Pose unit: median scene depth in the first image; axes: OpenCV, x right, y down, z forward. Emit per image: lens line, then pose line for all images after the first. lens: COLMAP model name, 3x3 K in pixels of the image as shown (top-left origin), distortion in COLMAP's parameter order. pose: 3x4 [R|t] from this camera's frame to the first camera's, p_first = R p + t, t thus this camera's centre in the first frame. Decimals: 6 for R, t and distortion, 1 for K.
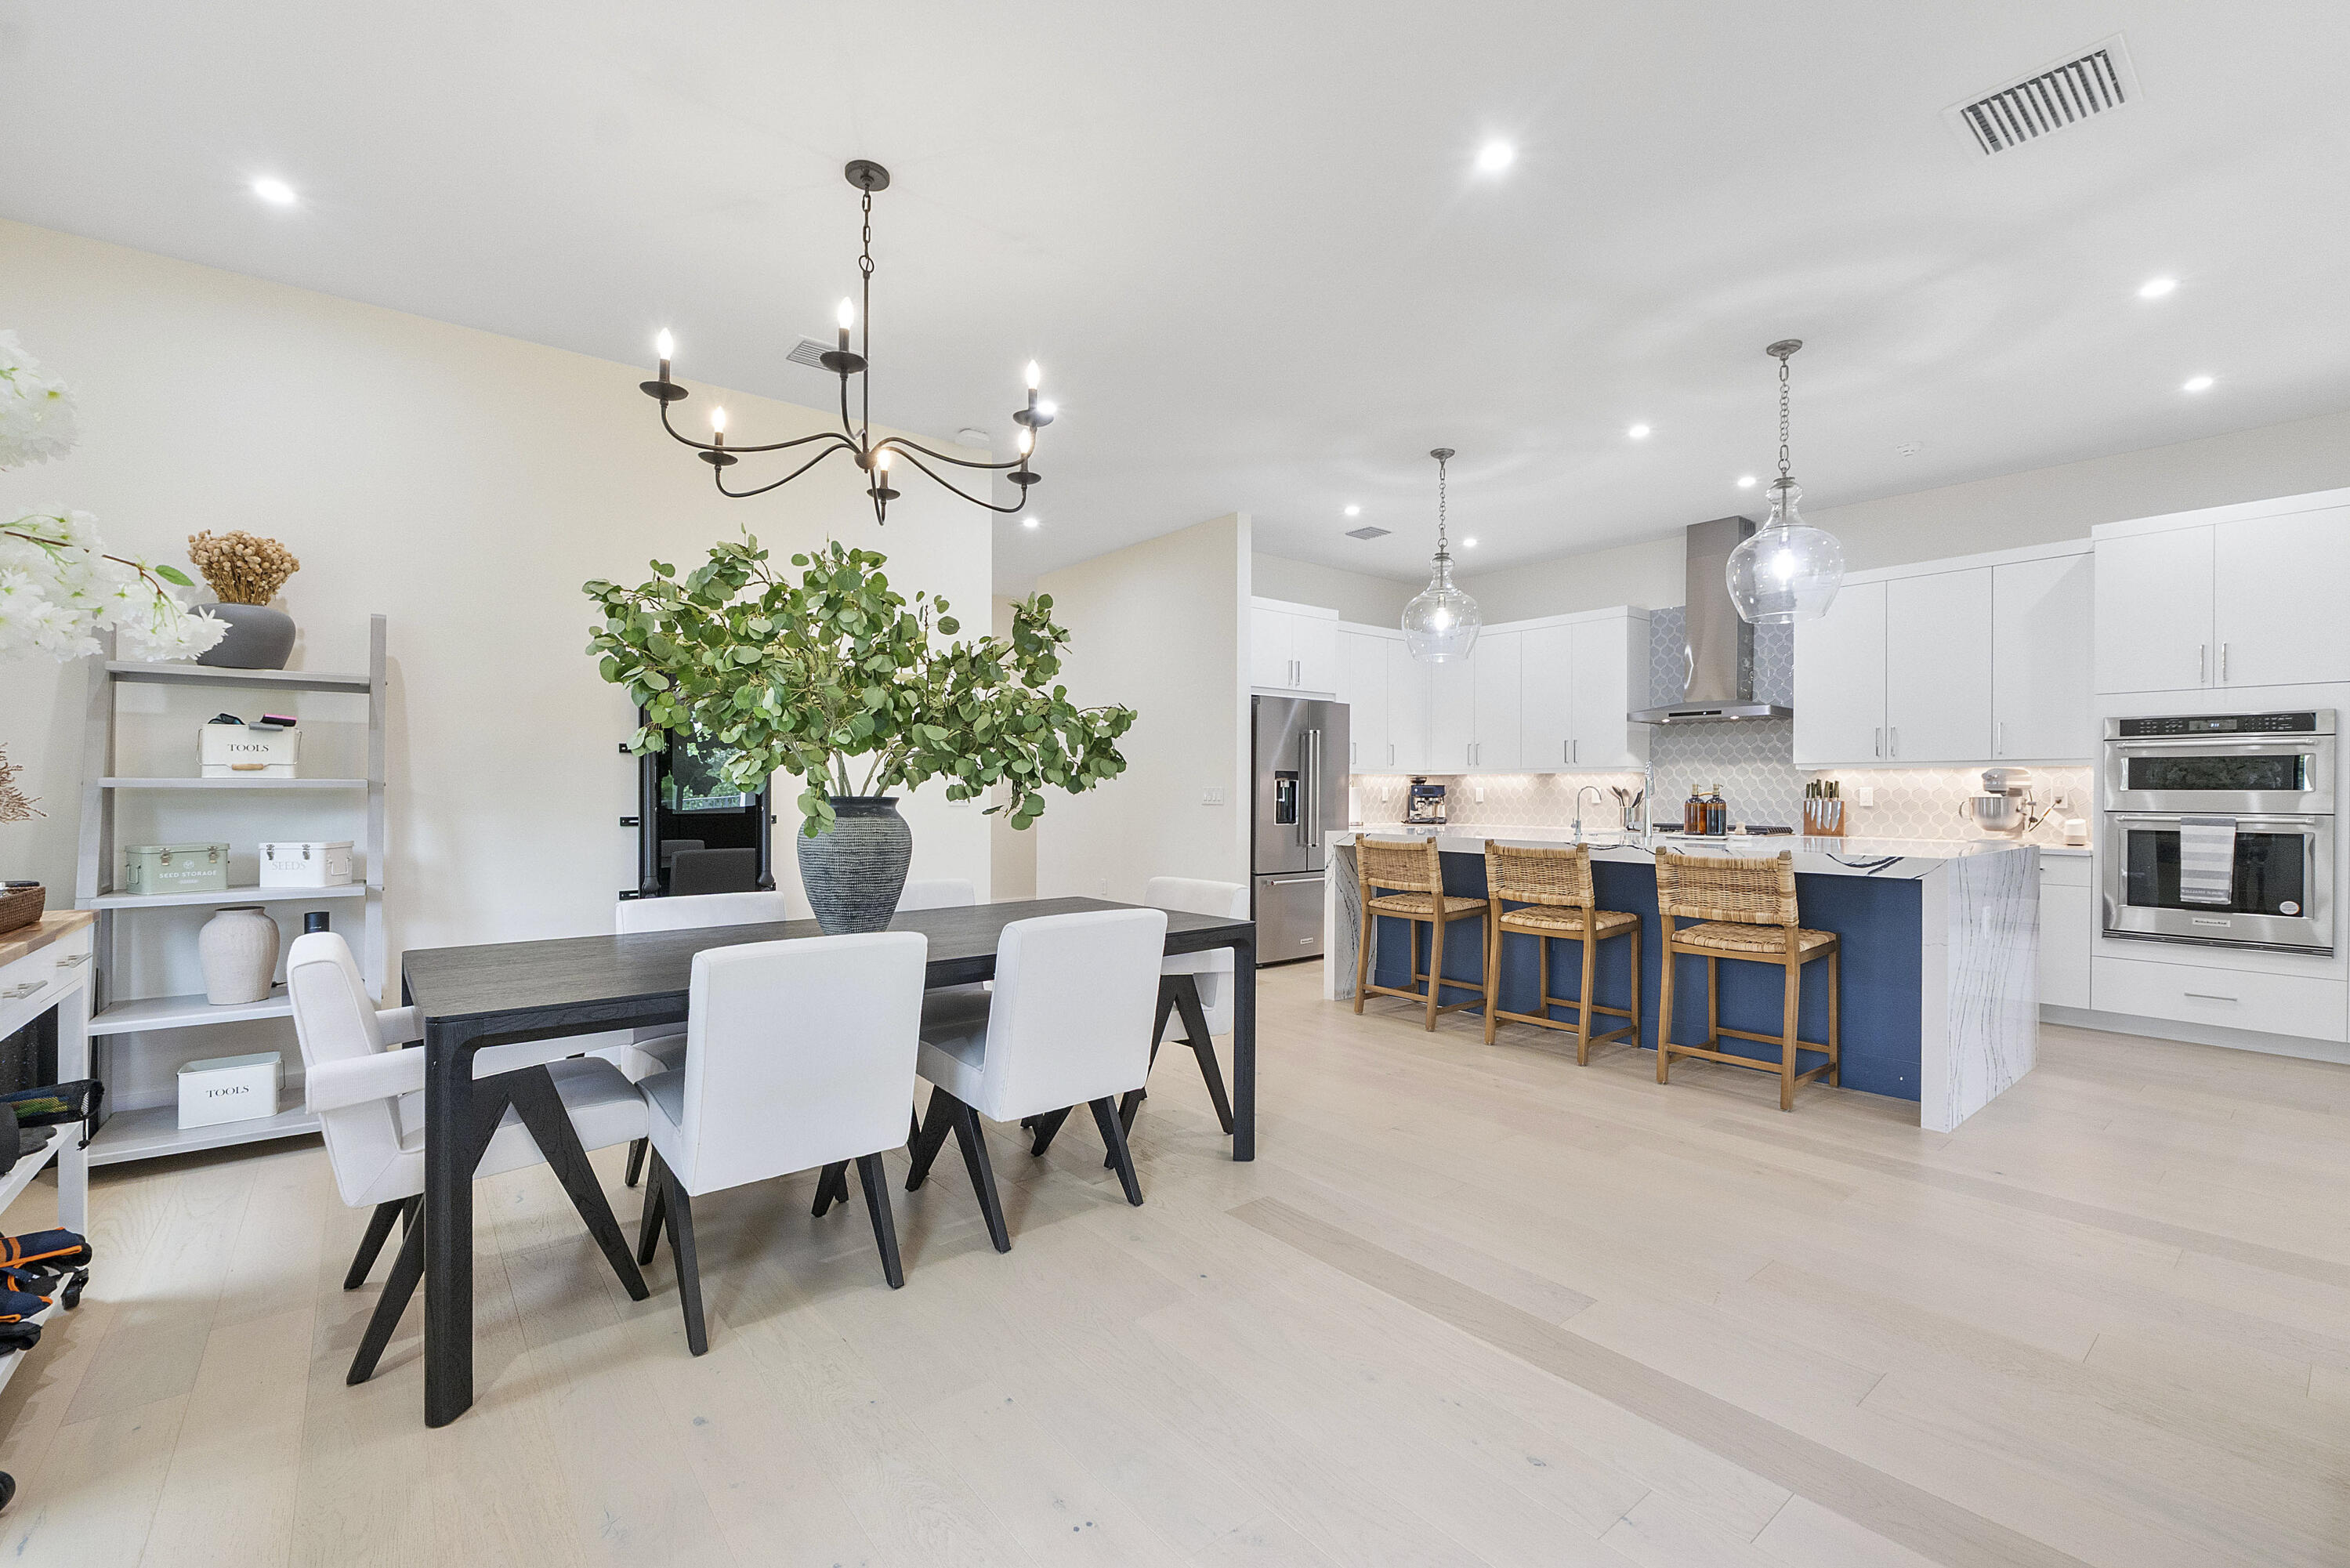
lens RADIAL K [[994.2, 0, 1180.2], [0, 994.2, 793.4], [0, 0, 1]] dist [-0.007353, 0.000055]
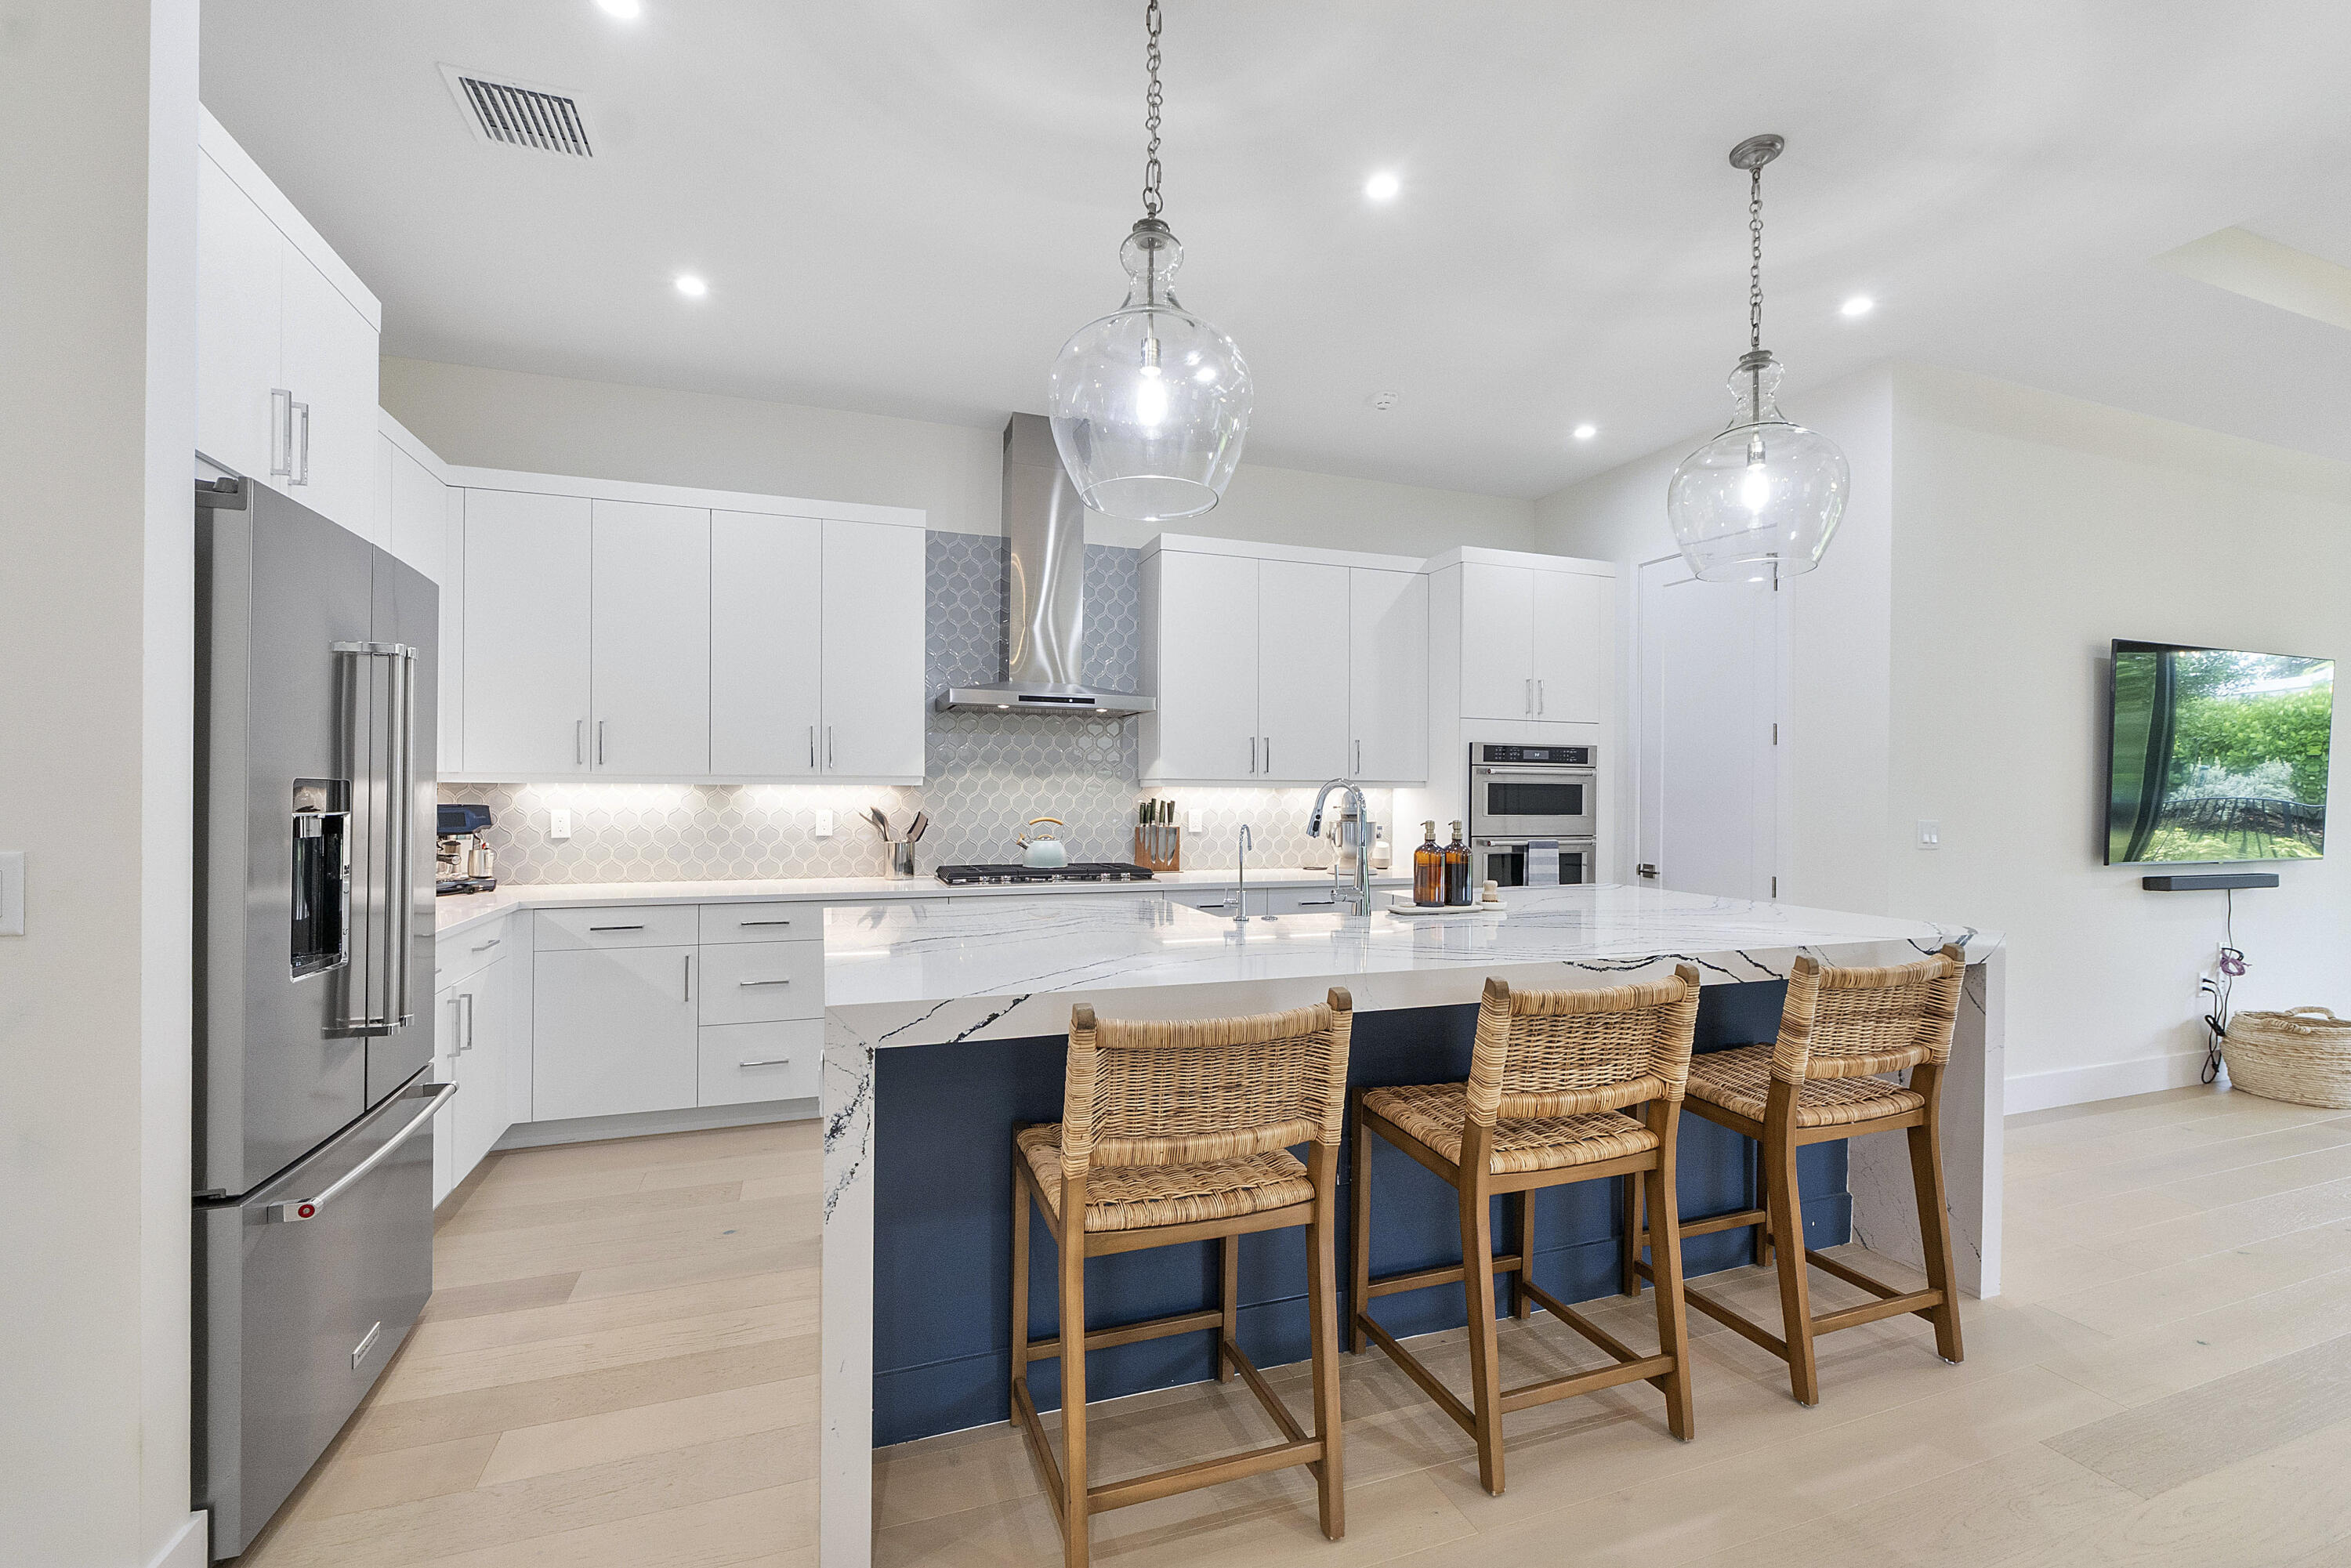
lens RADIAL K [[994.5, 0, 1180.7], [0, 994.5, 793.4], [0, 0, 1]] dist [-0.007353, 0.000055]
pose [[0.333830, -0.002255, 0.942631, -0.110281], [-0.002782, 0.999990, 0.003377, -0.030073], [-0.942629, -0.003750, 0.333820, 1.017921]]
